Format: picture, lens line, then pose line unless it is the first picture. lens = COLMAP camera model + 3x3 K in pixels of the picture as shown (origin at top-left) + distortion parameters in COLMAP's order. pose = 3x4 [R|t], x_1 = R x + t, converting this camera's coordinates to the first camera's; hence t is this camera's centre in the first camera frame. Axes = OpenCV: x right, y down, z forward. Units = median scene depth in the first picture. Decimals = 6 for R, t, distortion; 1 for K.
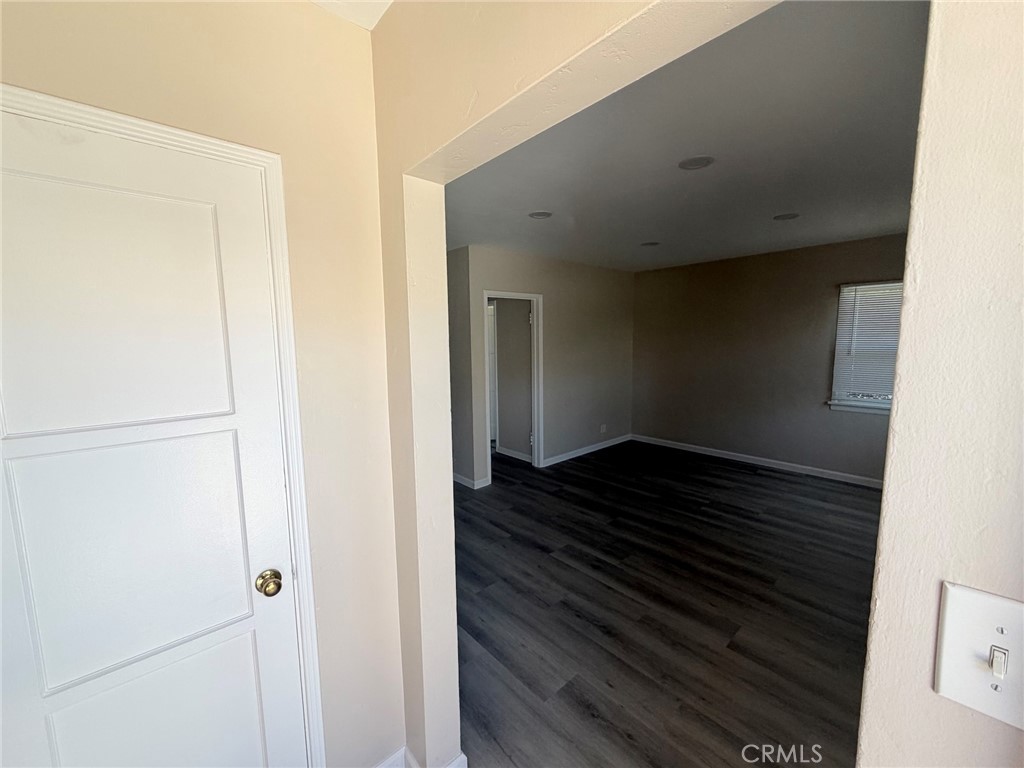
lens RADIAL K [[407.0, 0, 507.8], [0, 407.0, 385.8], [0, 0, 1]] dist [0.001287, -0.000038]
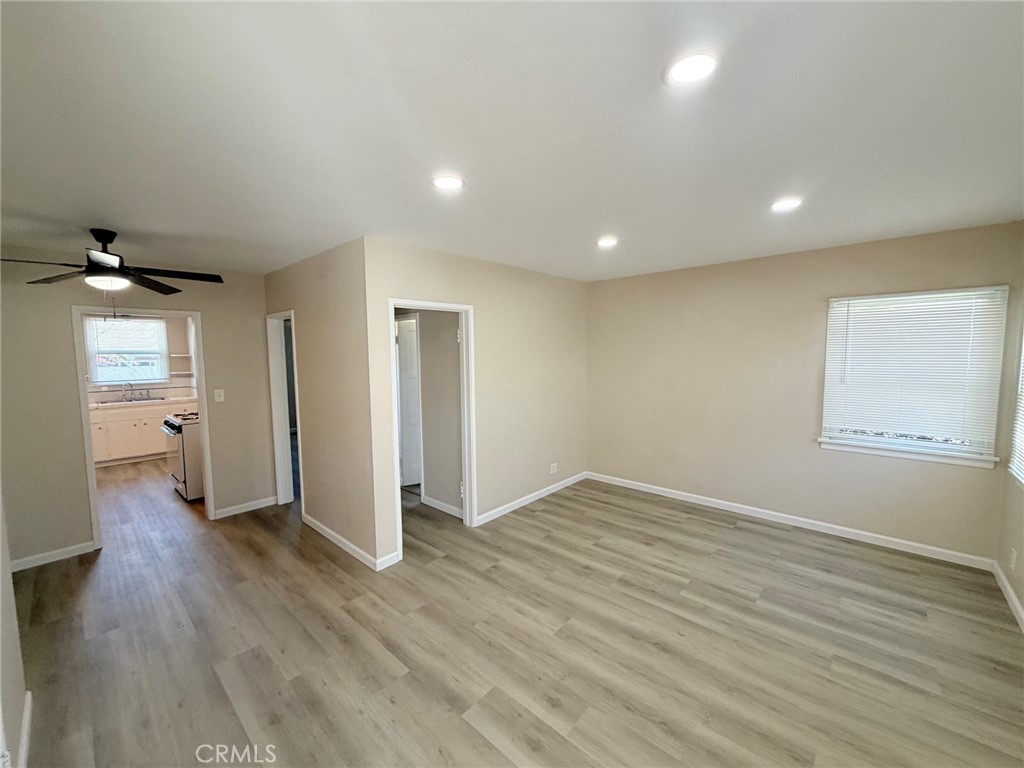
lens RADIAL K [[407.0, 0, 507.8], [0, 407.0, 385.8], [0, 0, 1]] dist [0.001287, -0.000038]
pose [[0.994319, -0.007000, 0.106207, 0.075998], [0.010582, 0.999393, -0.033206, -0.048310], [-0.105910, 0.034141, 0.993789, 0.246480]]
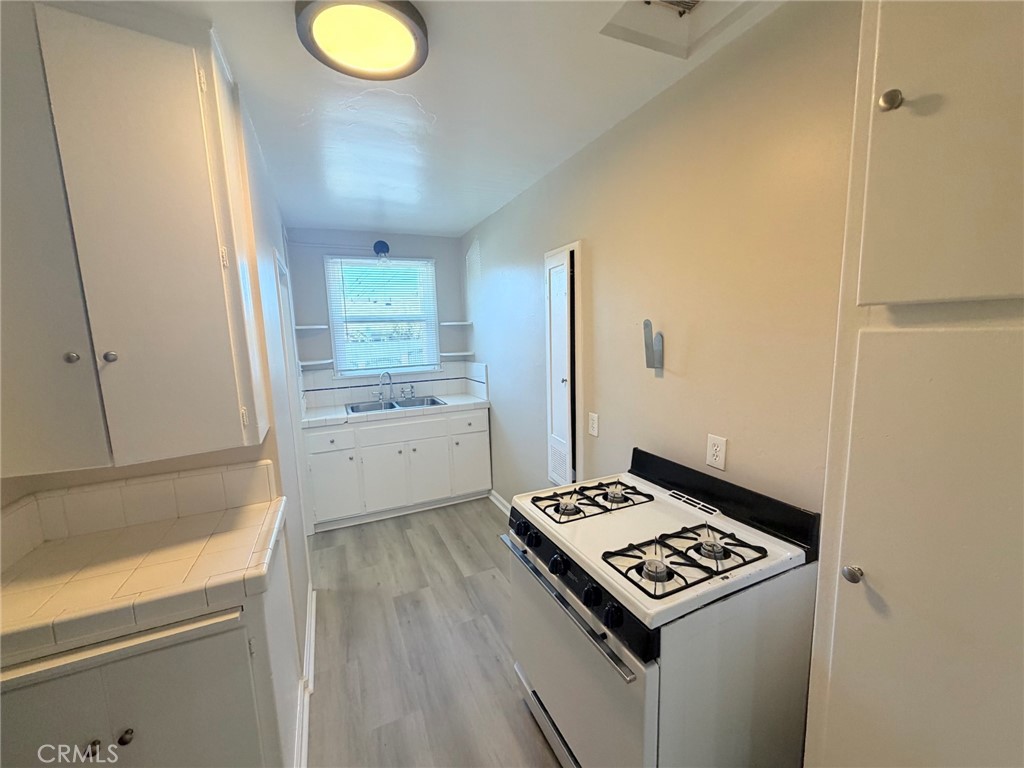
lens RADIAL K [[407.0, 0, 507.8], [0, 407.0, 385.8], [0, 0, 1]] dist [0.001287, -0.000038]
pose [[0.955194, 0.022040, -0.295159, -0.666757], [-0.013248, 0.999408, 0.031754, -0.127018], [0.295685, -0.026421, 0.954920, 1.152578]]
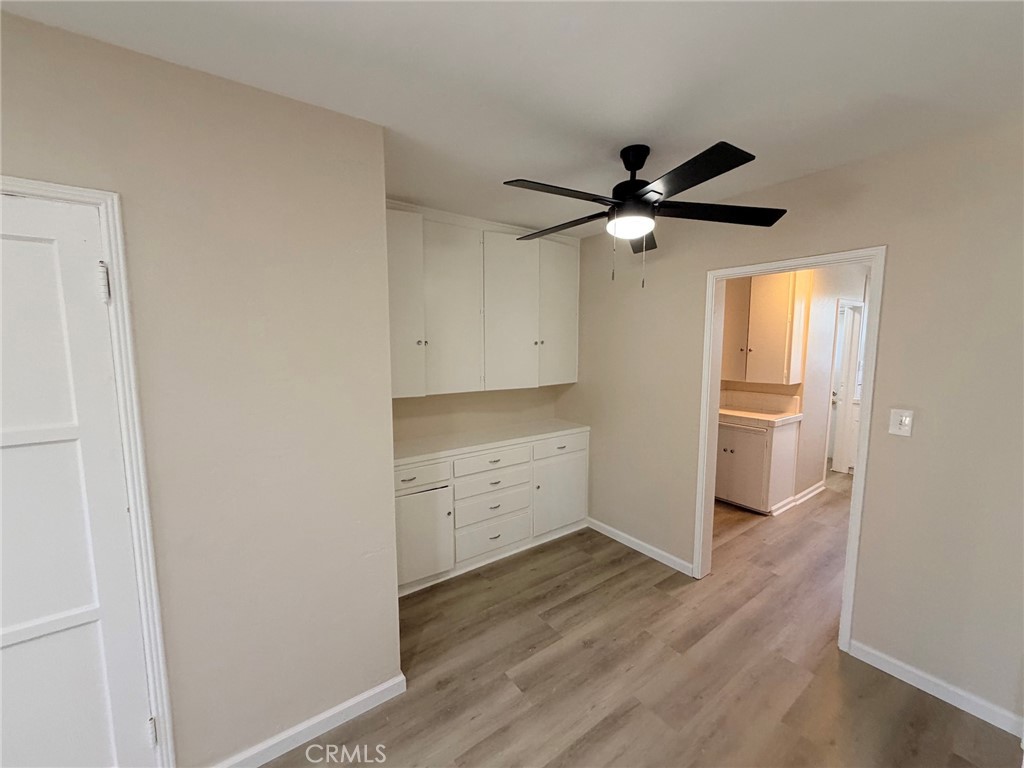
lens RADIAL K [[407.0, 0, 507.8], [0, 407.0, 385.8], [0, 0, 1]] dist [0.001287, -0.000038]
pose [[-0.102447, 0.119305, -0.987558, -0.014406], [-0.111172, 0.985189, 0.130551, -0.113611], [0.988507, 0.123164, -0.087666, 0.875546]]
